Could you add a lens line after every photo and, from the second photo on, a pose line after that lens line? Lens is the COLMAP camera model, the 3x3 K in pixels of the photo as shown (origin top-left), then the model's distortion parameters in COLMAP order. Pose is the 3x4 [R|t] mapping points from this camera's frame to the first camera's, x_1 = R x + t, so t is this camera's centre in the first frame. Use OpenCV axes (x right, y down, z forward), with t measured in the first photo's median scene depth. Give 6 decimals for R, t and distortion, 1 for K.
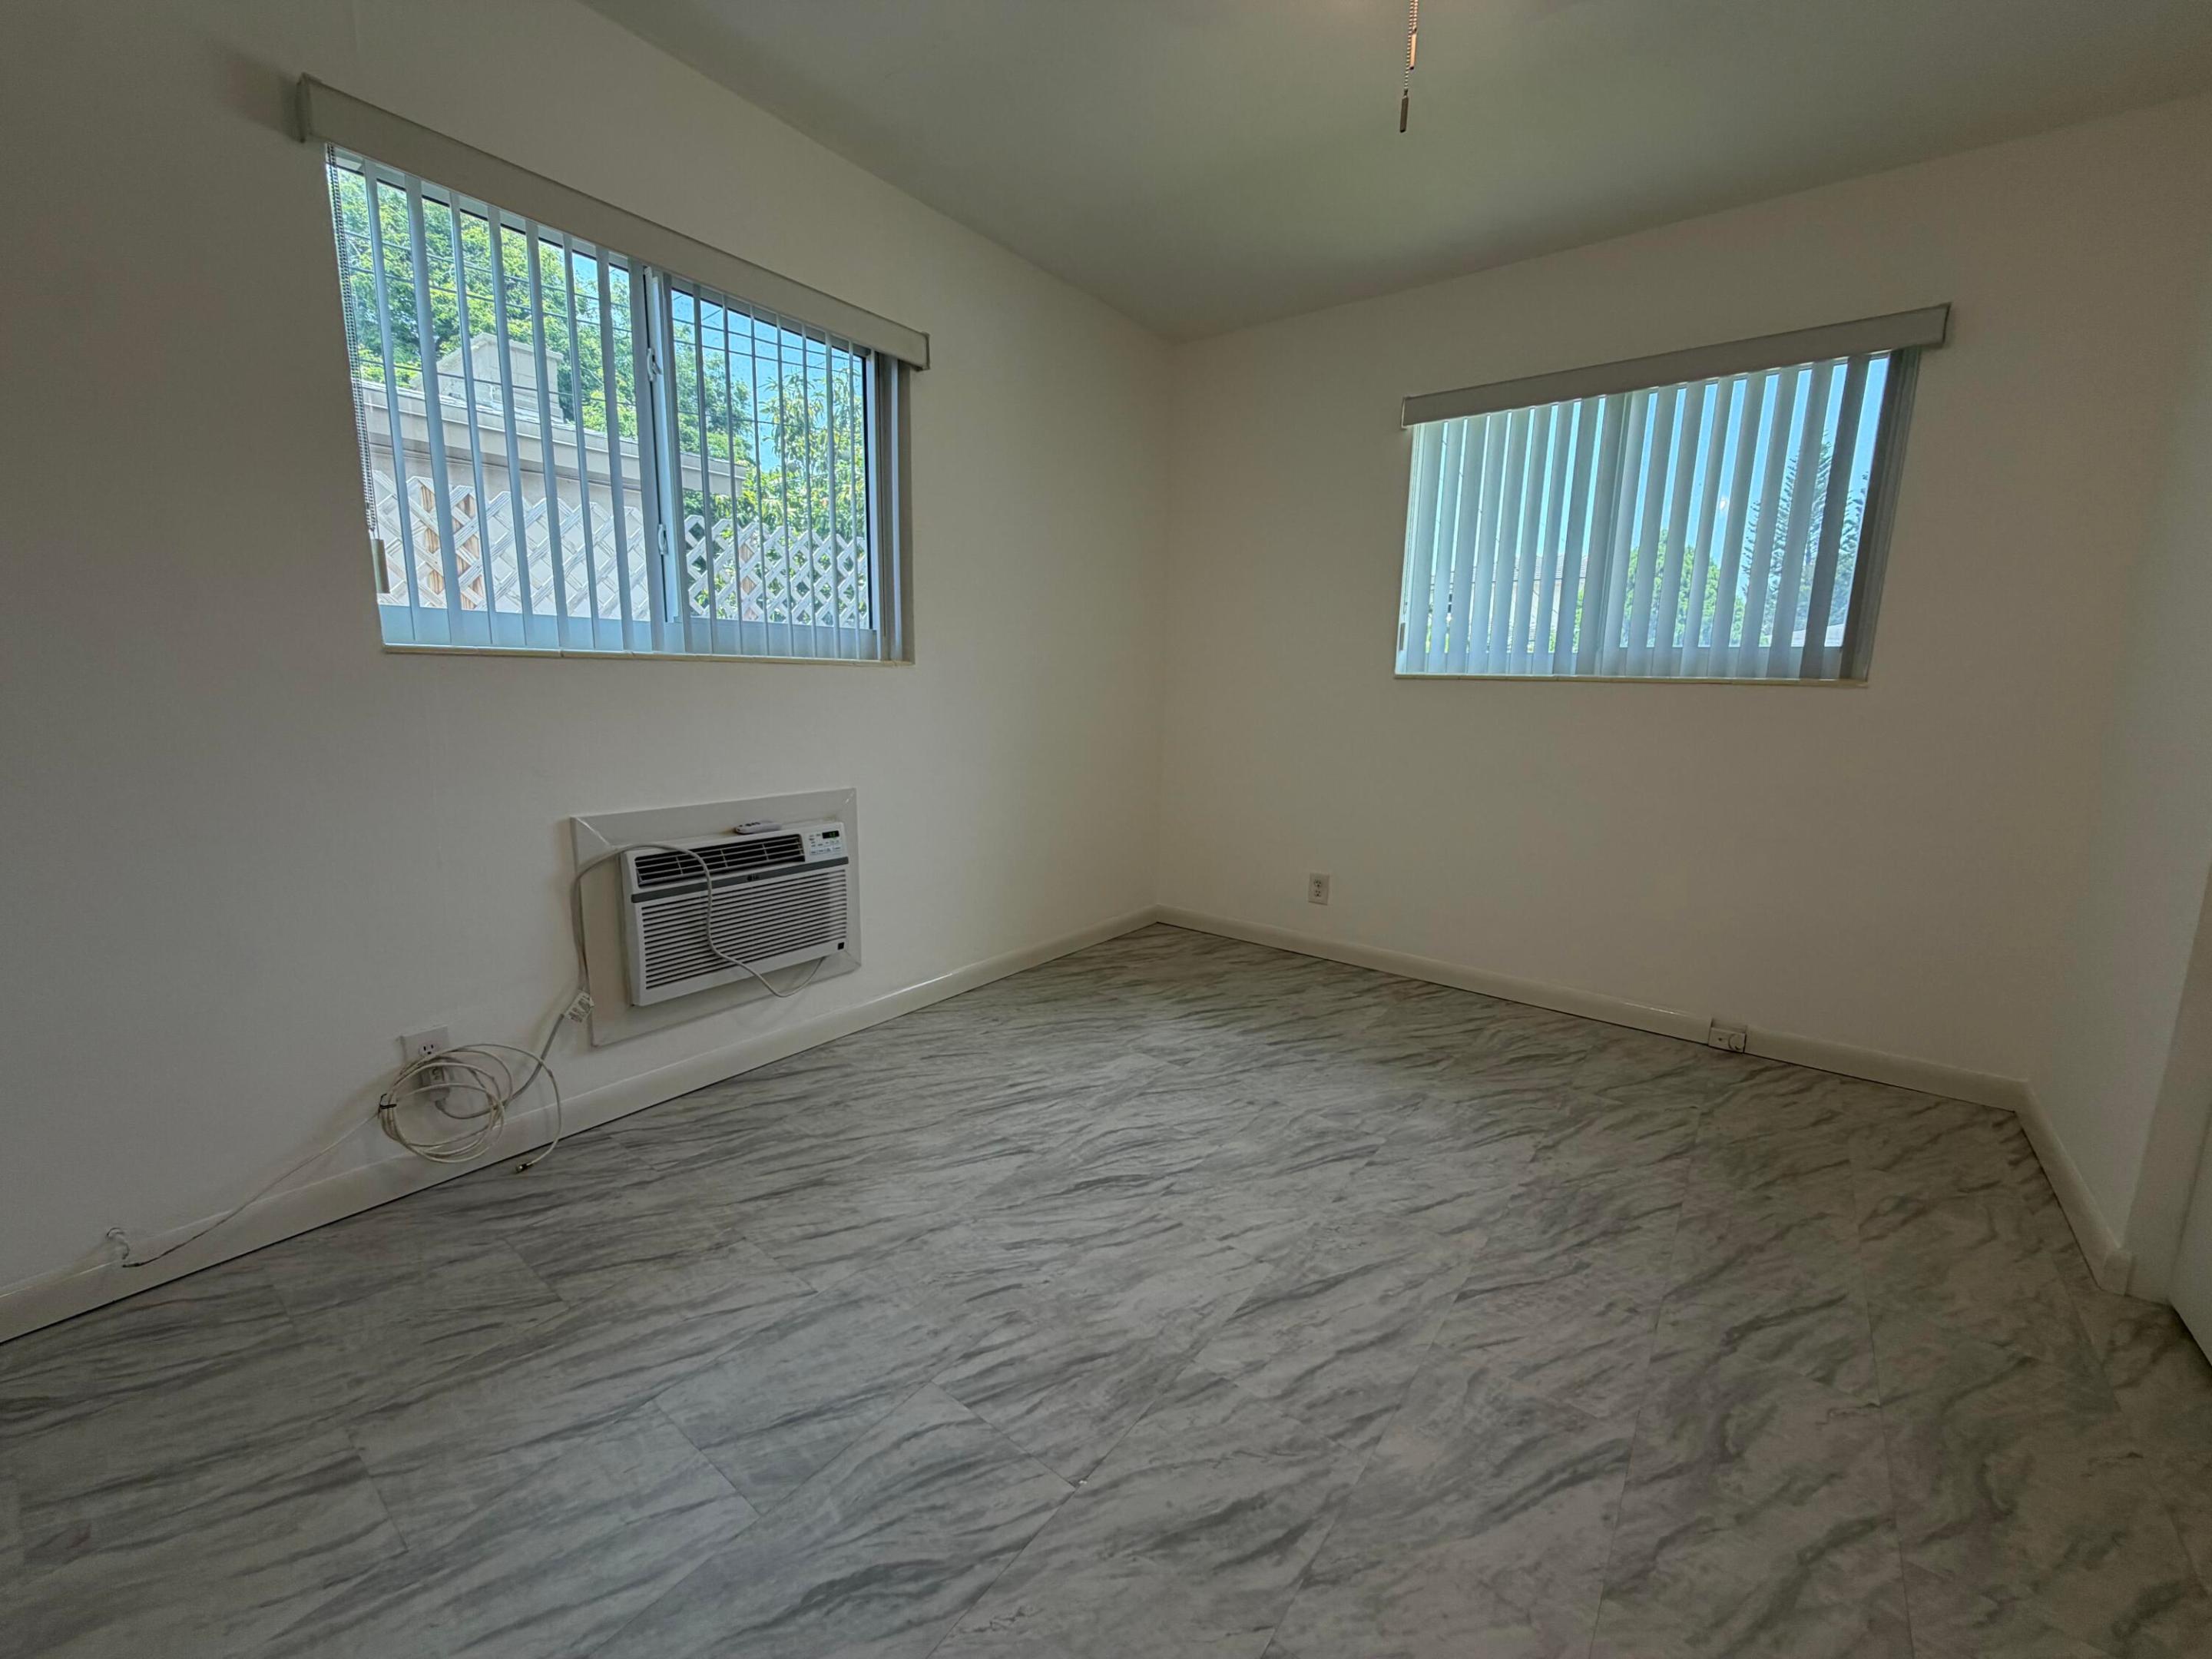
lens RADIAL K [[883.1, 0, 1106.0], [0, 883.1, 829.5], [0, 0, 1]] dist [0.000410, -0.000102]
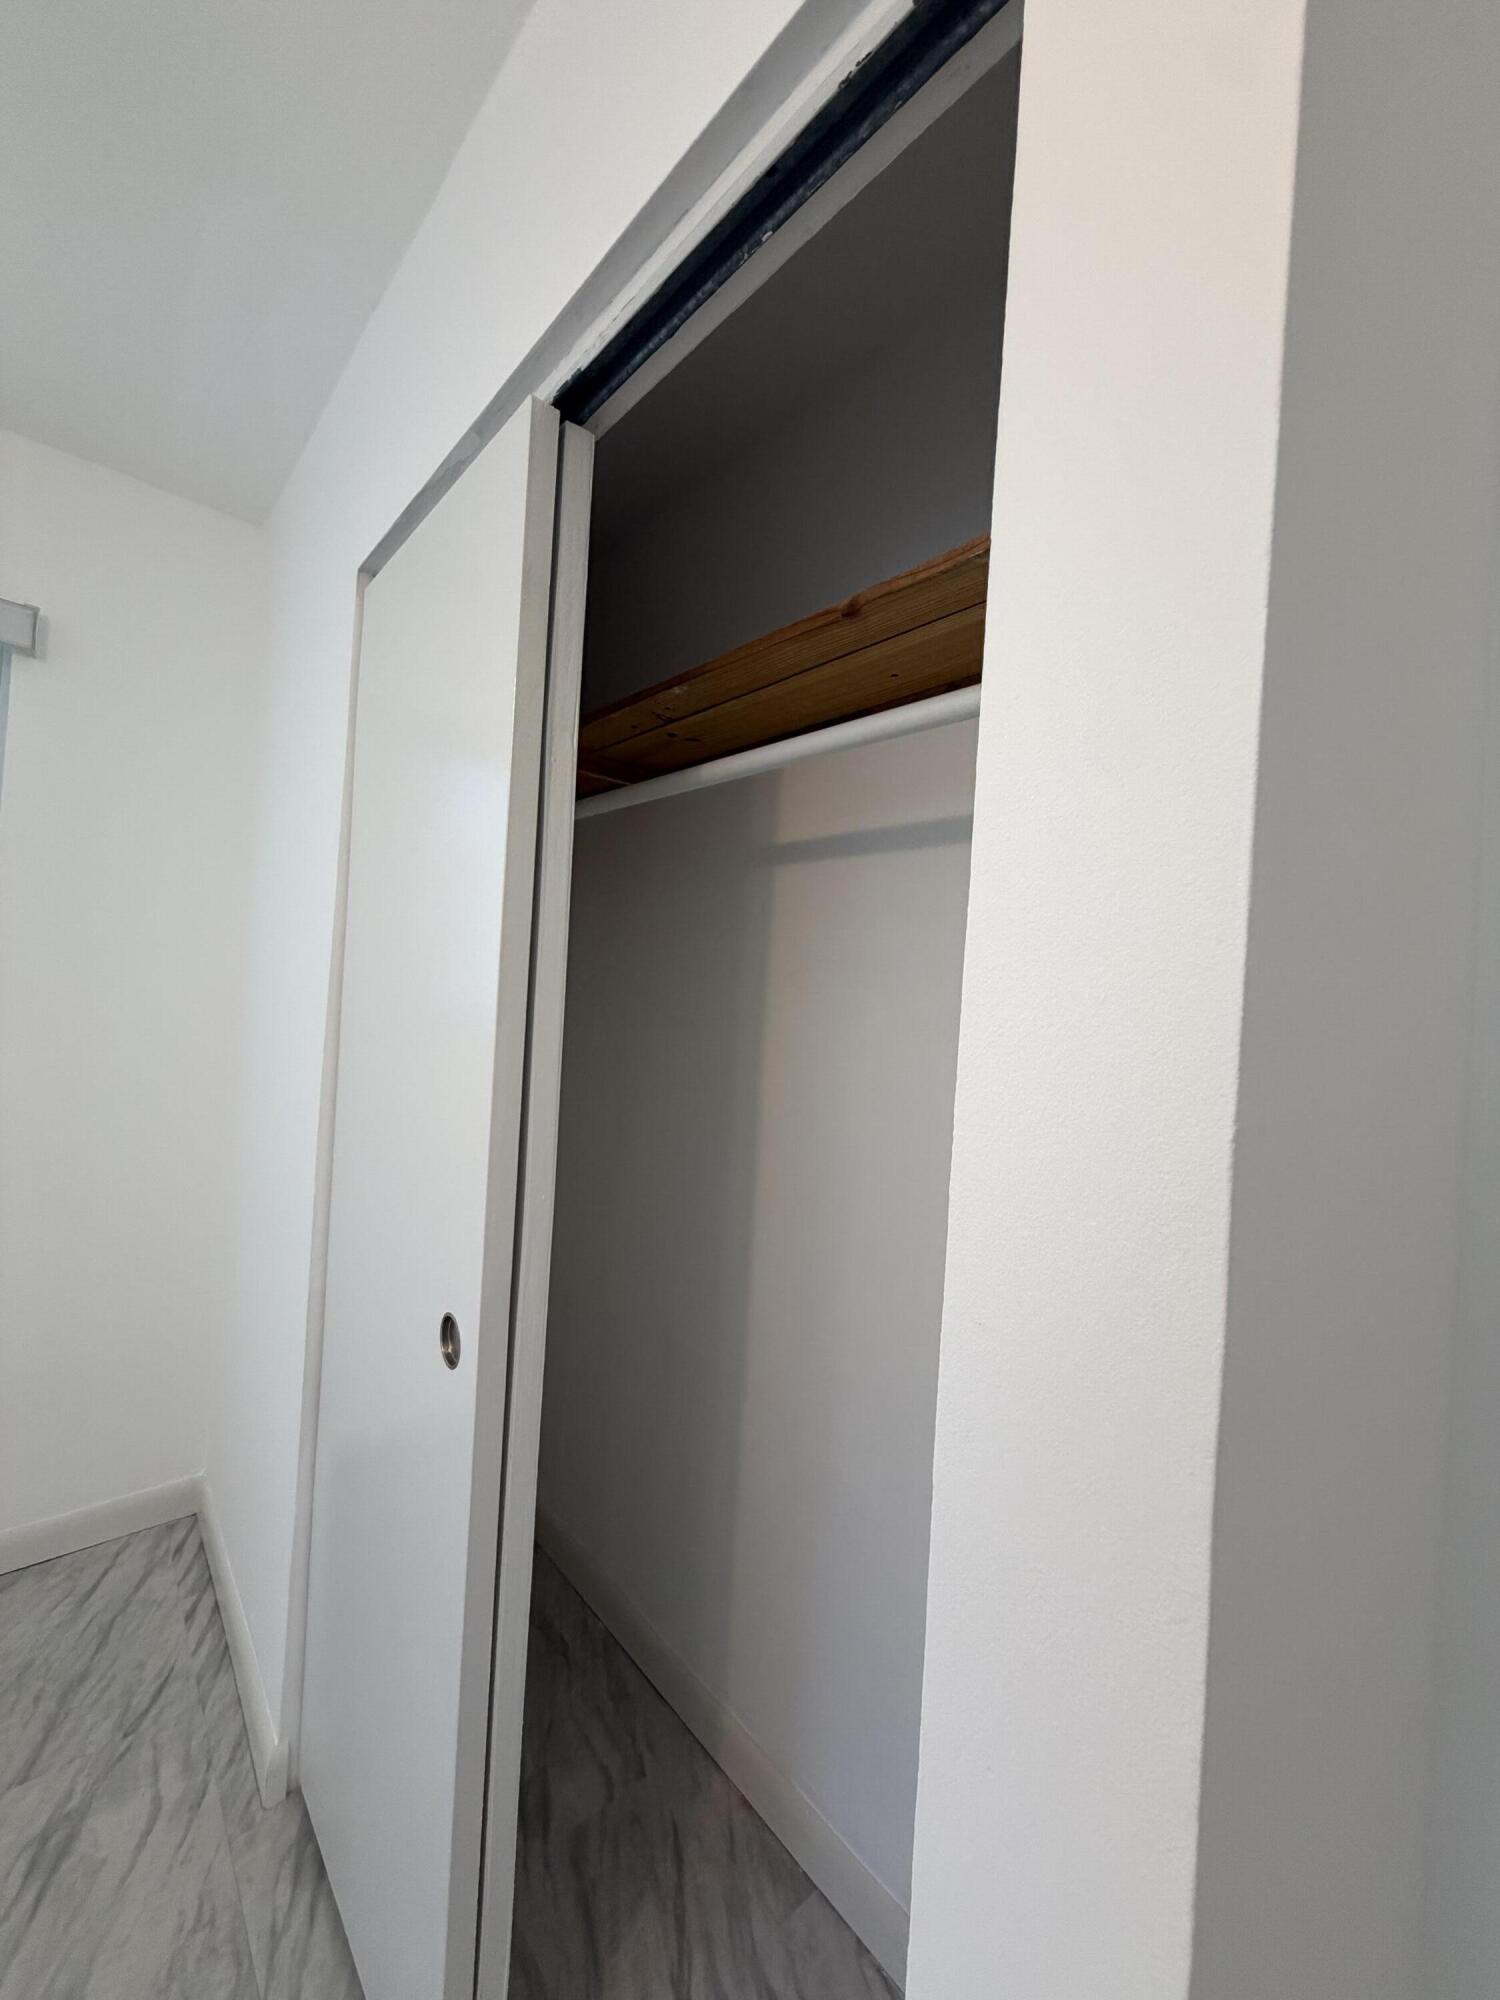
lens RADIAL K [[798.5, 0, 750.0], [0, 798.5, 1000.0], [0, 0, 1]] dist [0.000410, -0.000102]
pose [[0.197223, -0.006790, 0.980335, 0.328552], [0.109042, 0.993923, -0.015053, -0.131588], [-0.974276, 0.109867, 0.196765, 0.216154]]
